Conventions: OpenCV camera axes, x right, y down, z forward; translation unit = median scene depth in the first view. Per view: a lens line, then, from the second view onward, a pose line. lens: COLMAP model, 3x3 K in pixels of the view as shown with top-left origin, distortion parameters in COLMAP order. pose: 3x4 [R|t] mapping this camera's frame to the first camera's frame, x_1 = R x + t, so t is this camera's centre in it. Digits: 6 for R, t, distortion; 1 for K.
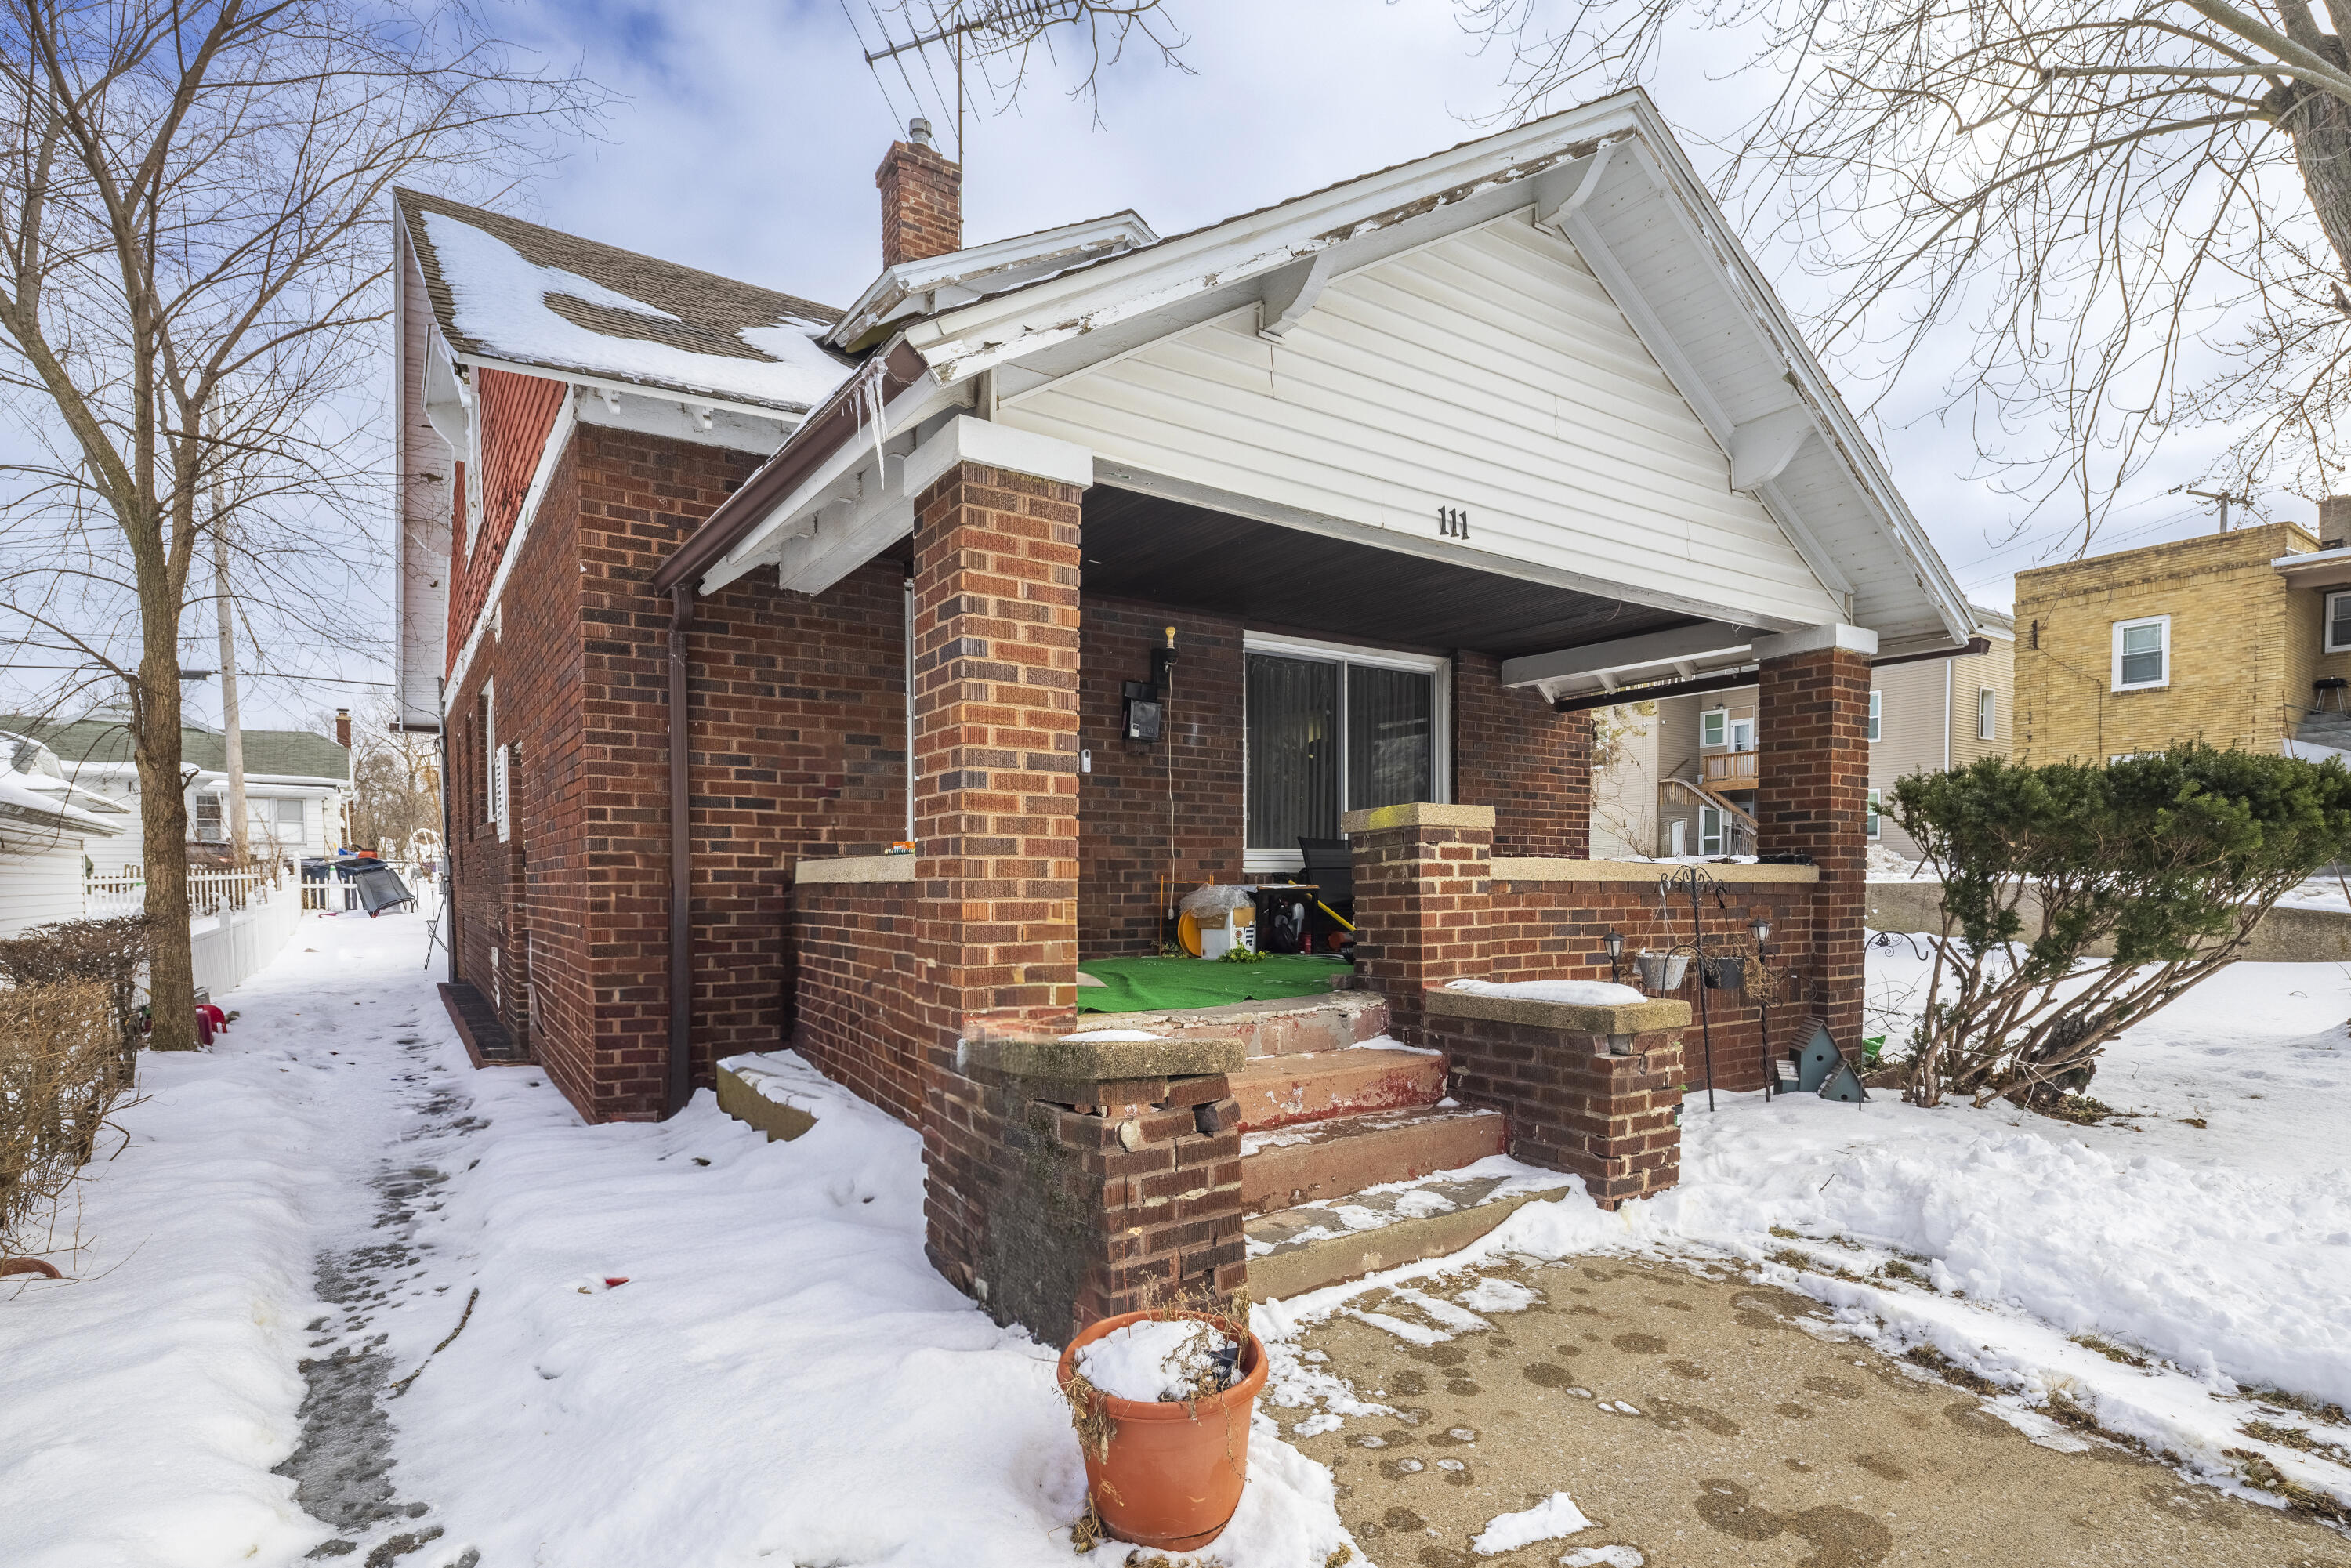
lens RADIAL K [[1151.4, 0, 1167.9], [0, 1151.4, 917.6], [0, 0, 1]] dist [0.000114, -0.000064]
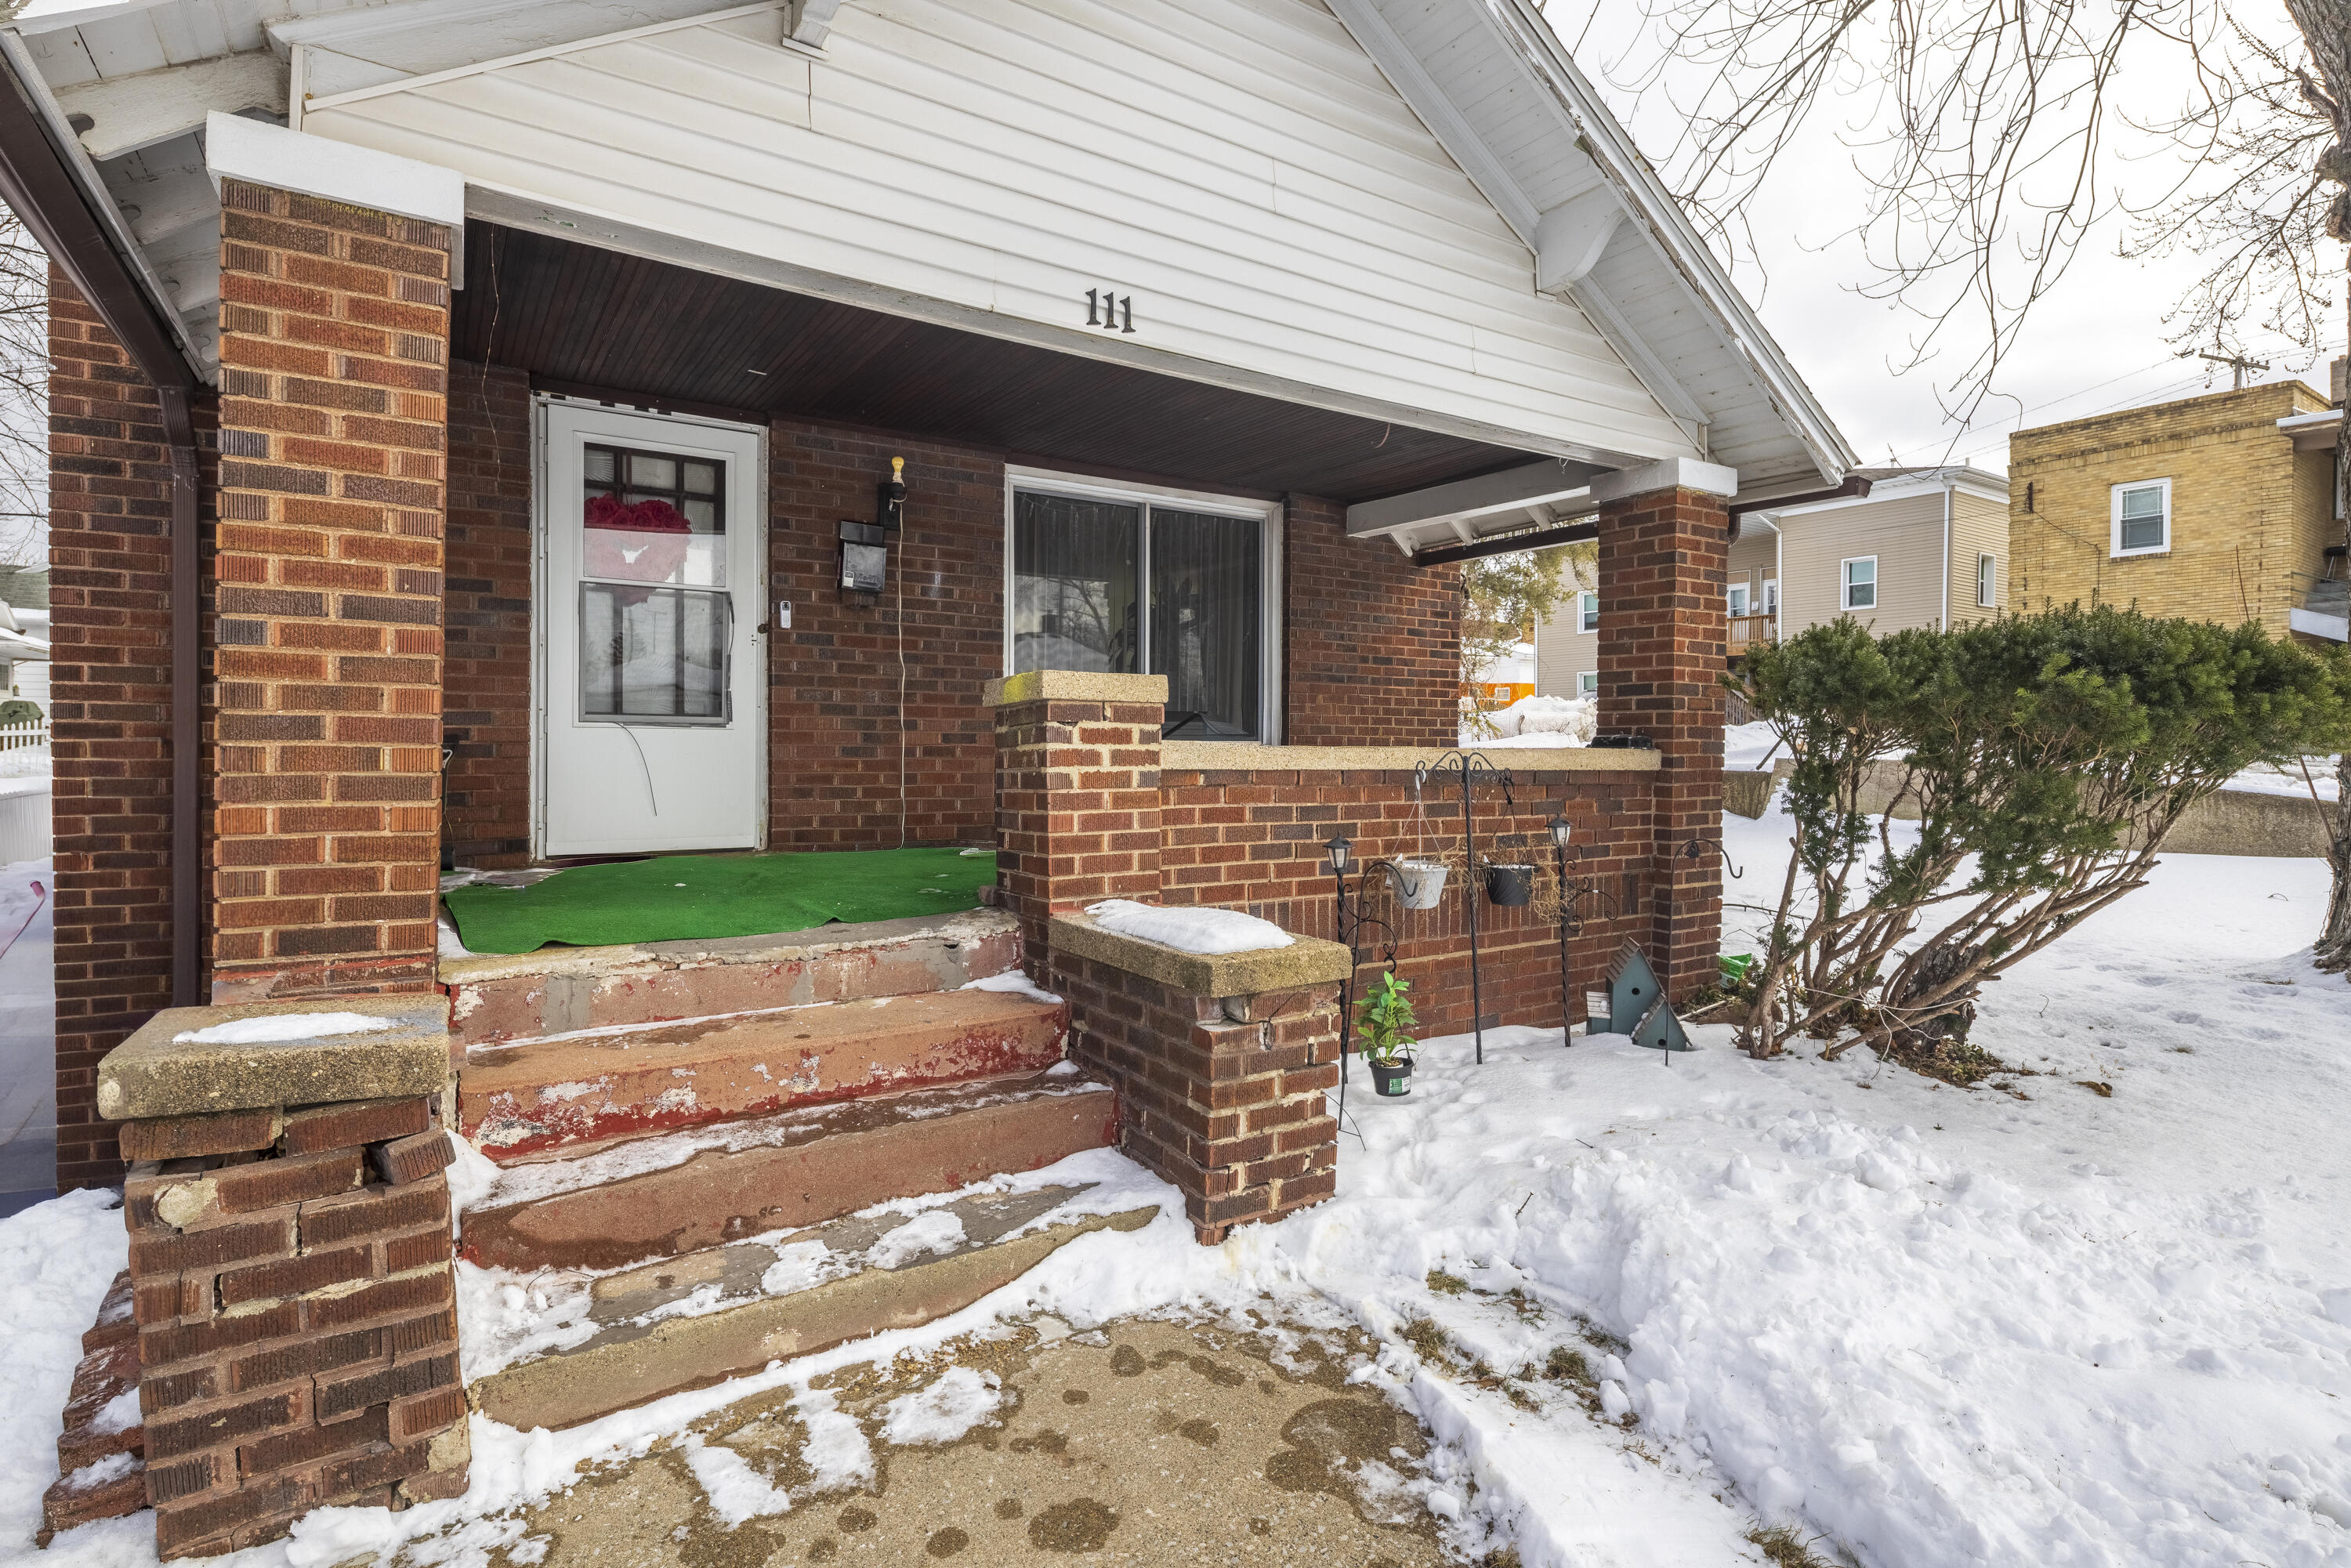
lens RADIAL K [[1144.6, 0, 1171.2], [0, 1144.6, 756.5], [0, 0, 1]] dist [0.001235, -0.000776]
pose [[0.999834, 0.011783, -0.013874, 0.282161], [-0.012025, 0.999775, -0.017498, -0.027004], [0.013665, 0.017662, 0.999751, 0.217696]]
